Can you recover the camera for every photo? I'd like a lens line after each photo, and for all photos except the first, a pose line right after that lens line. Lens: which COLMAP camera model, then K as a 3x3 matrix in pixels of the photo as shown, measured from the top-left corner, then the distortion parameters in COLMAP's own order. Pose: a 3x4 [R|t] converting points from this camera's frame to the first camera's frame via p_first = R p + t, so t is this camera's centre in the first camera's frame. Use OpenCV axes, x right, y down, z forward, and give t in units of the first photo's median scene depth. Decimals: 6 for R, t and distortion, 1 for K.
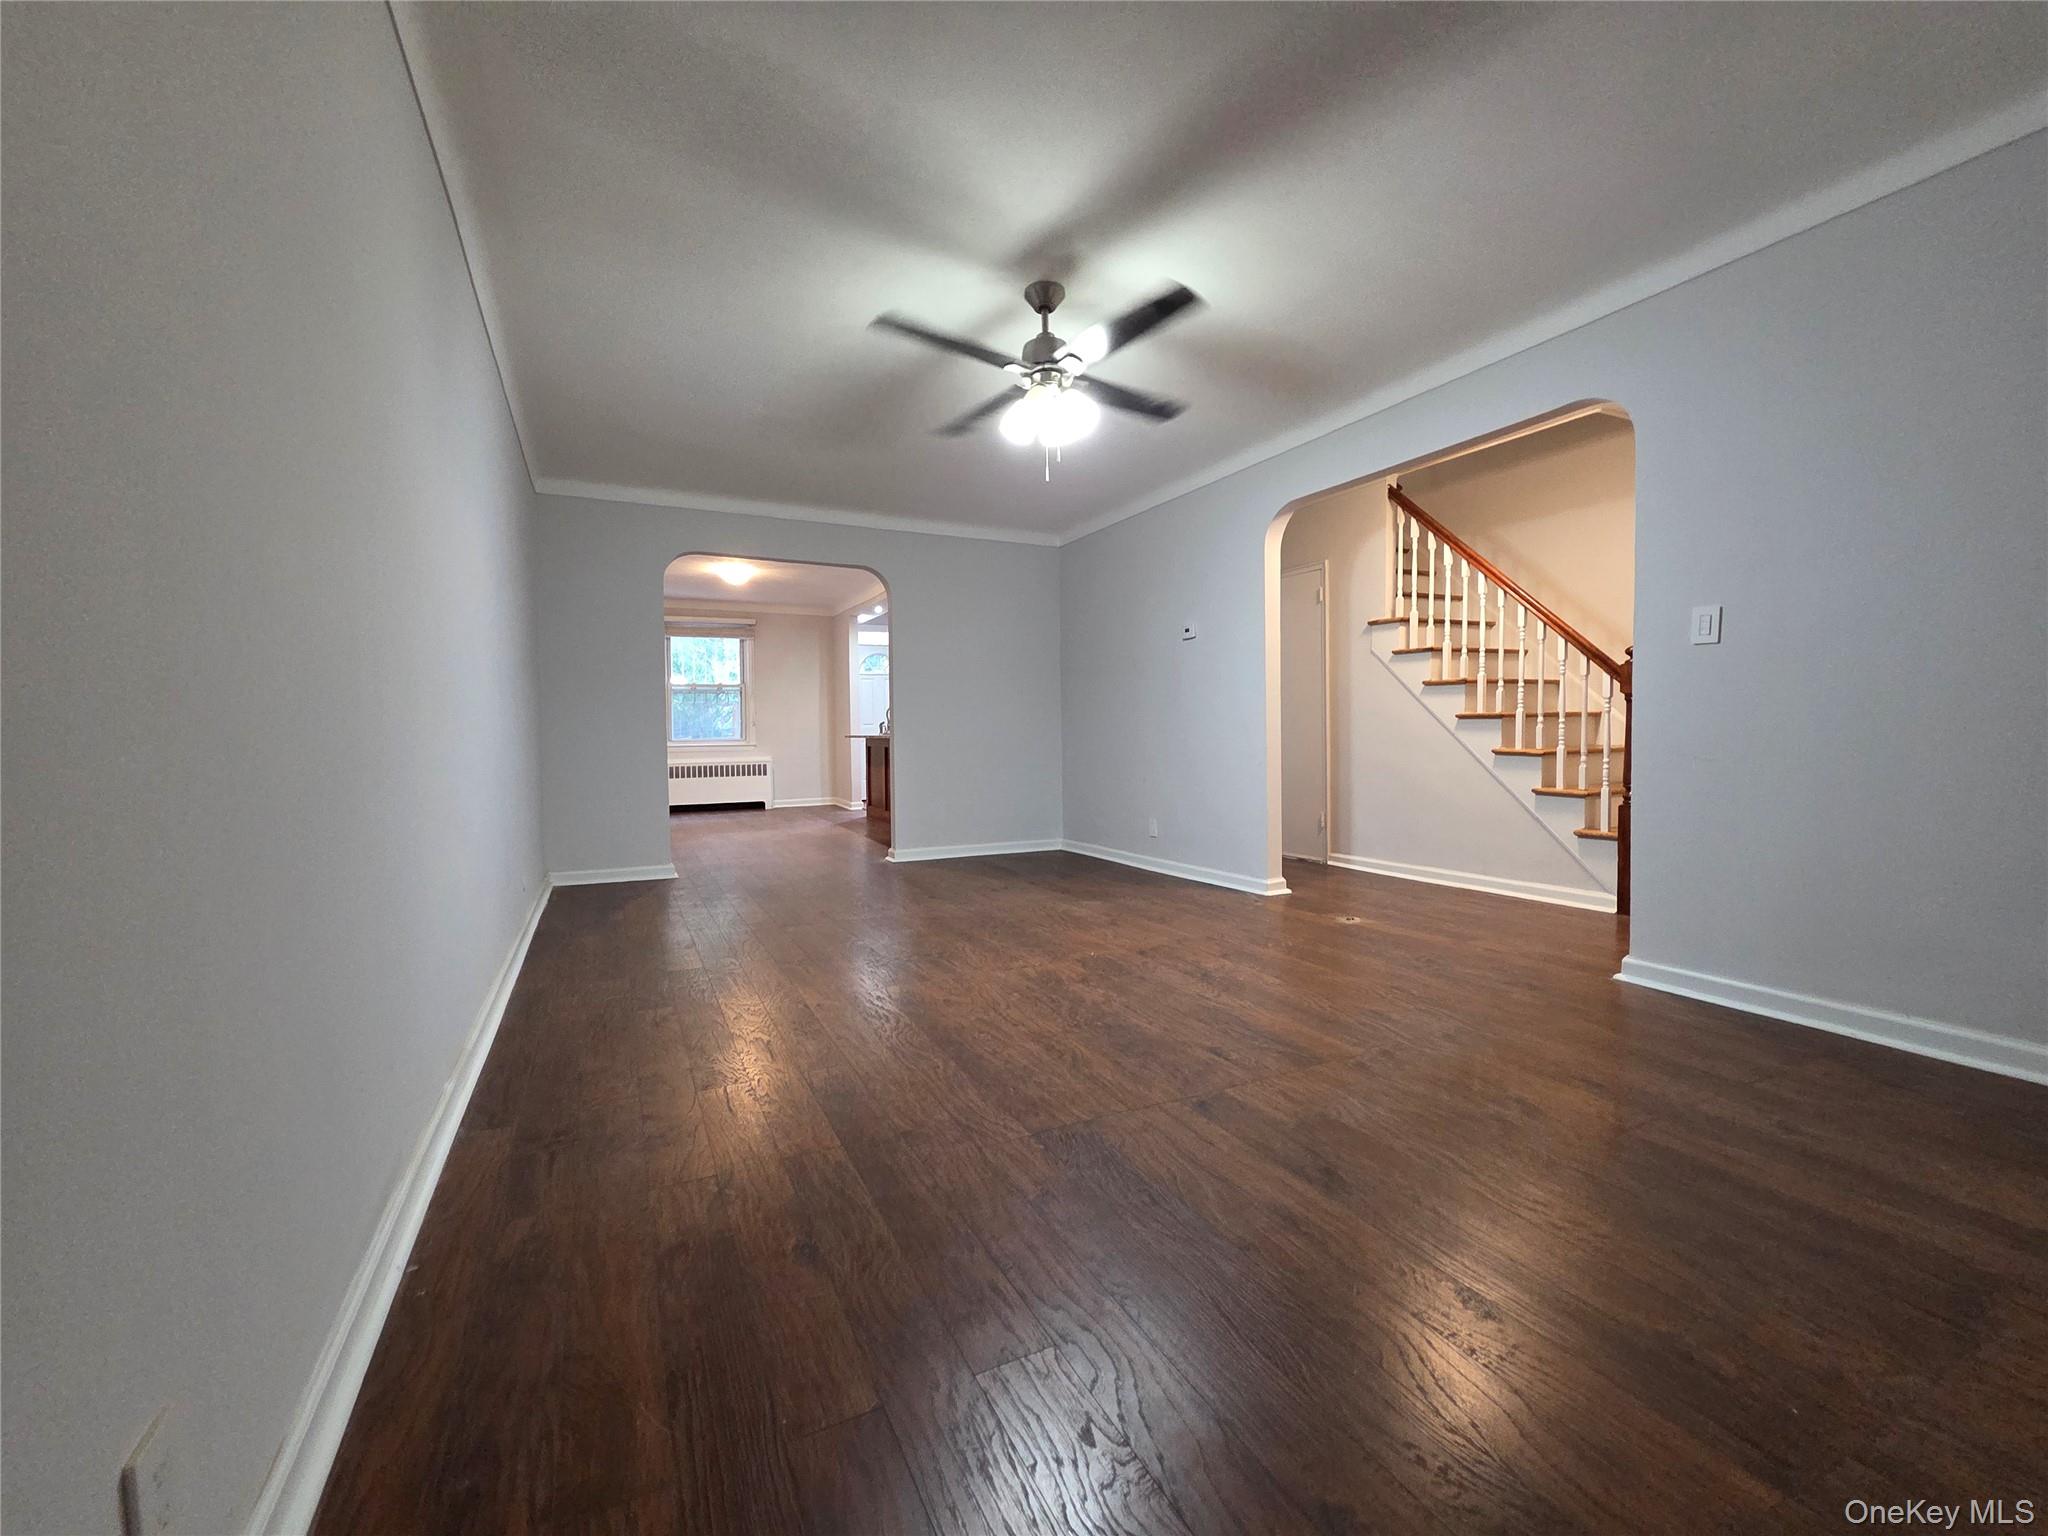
lens RADIAL K [[840.1, 0, 1012.5], [0, 840.1, 765.4], [0, 0, 1]] dist [-0.000342, -0.000459]
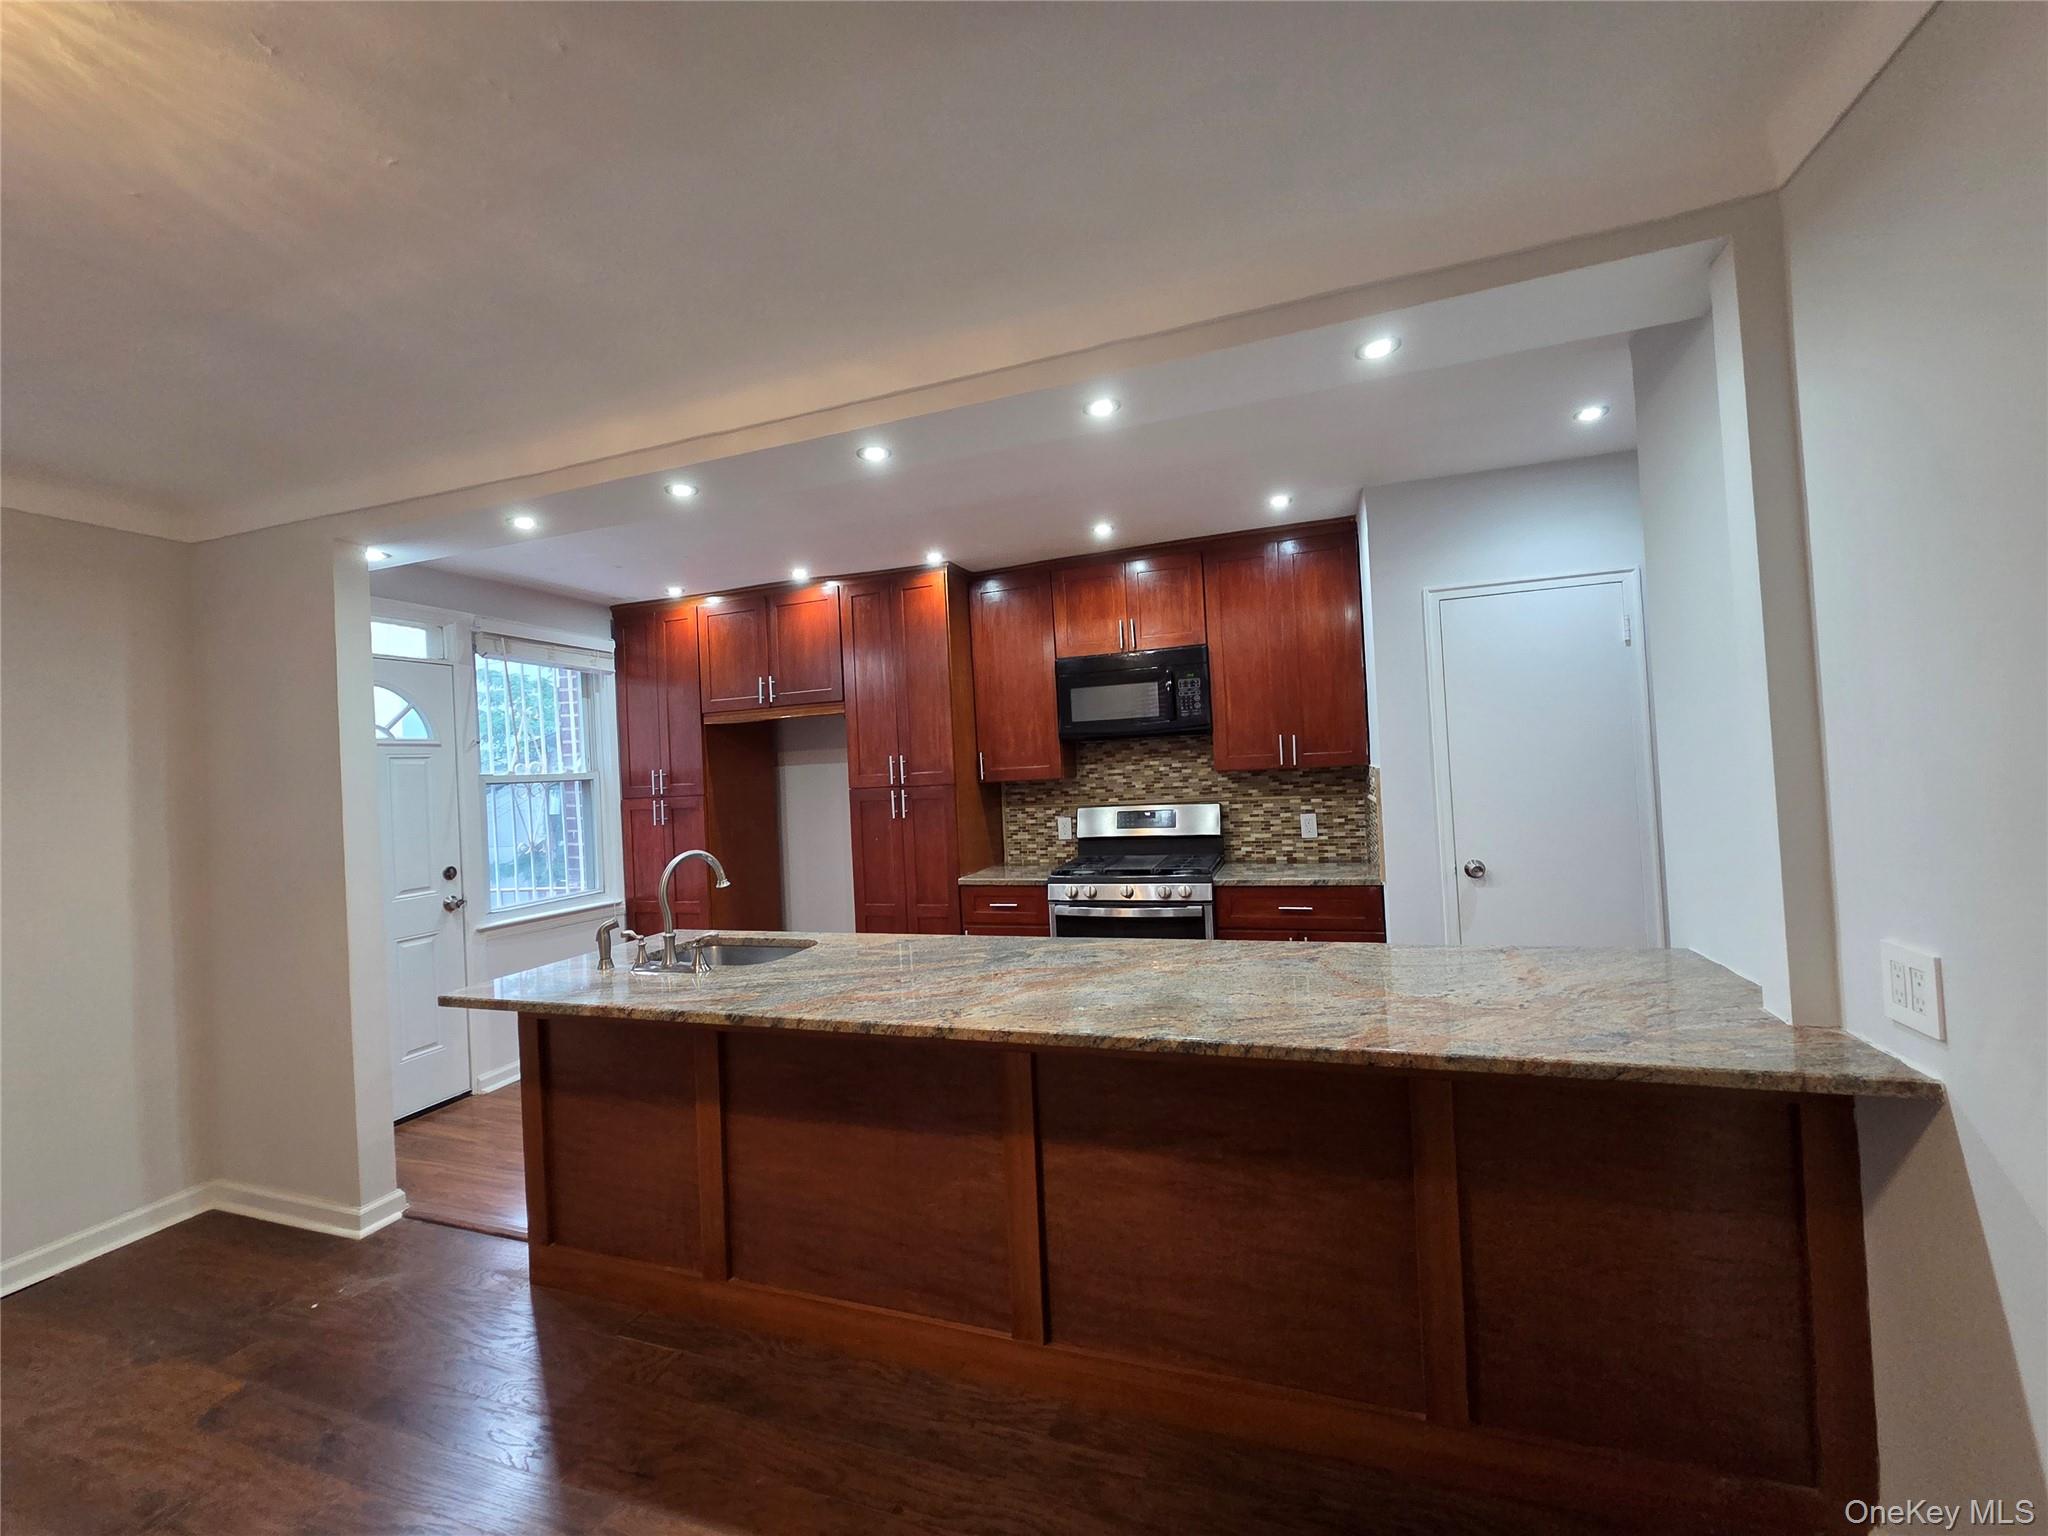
lens RADIAL K [[840.1, 0, 1012.5], [0, 840.1, 765.4], [0, 0, 1]] dist [-0.000342, -0.000459]
pose [[0.719380, -0.017114, 0.694406, -0.514273], [0.064987, 0.996970, -0.042752, -0.173969], [-0.691570, 0.075882, 0.718312, 1.473654]]
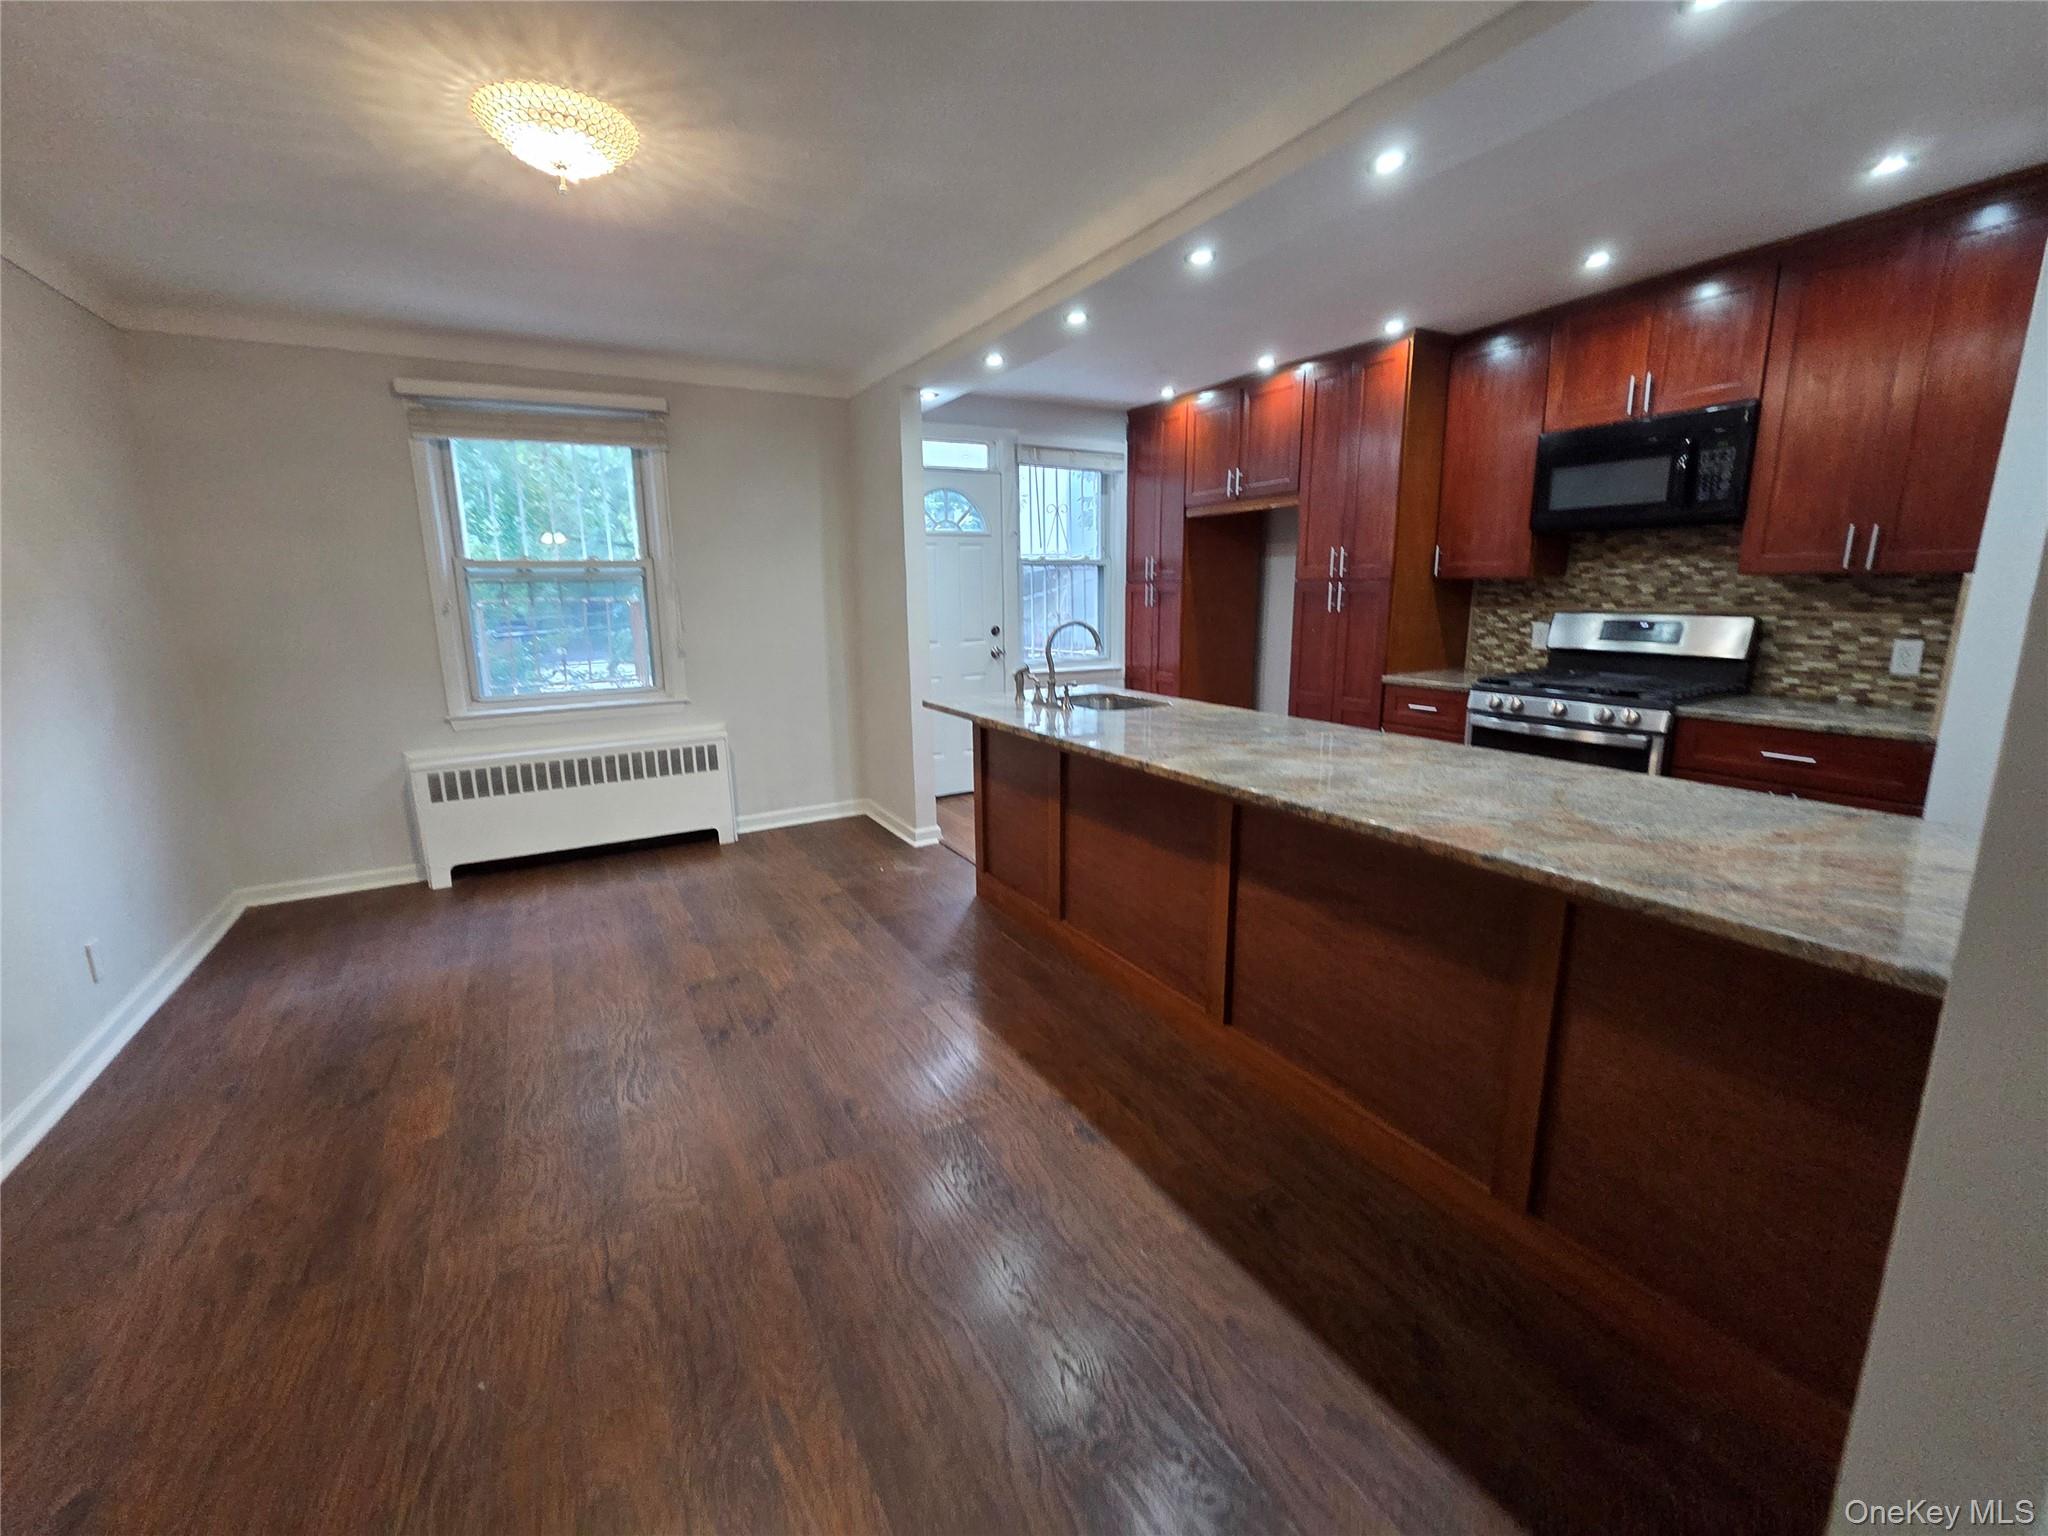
lens RADIAL K [[840.1, 0, 1012.5], [0, 840.1, 765.4], [0, 0, 1]] dist [-0.000342, -0.000459]
pose [[0.998605, -0.010346, 0.051775, -0.370301], [0.001207, 0.984828, 0.173528, -0.157063], [-0.052785, -0.173223, 0.983467, 1.287828]]
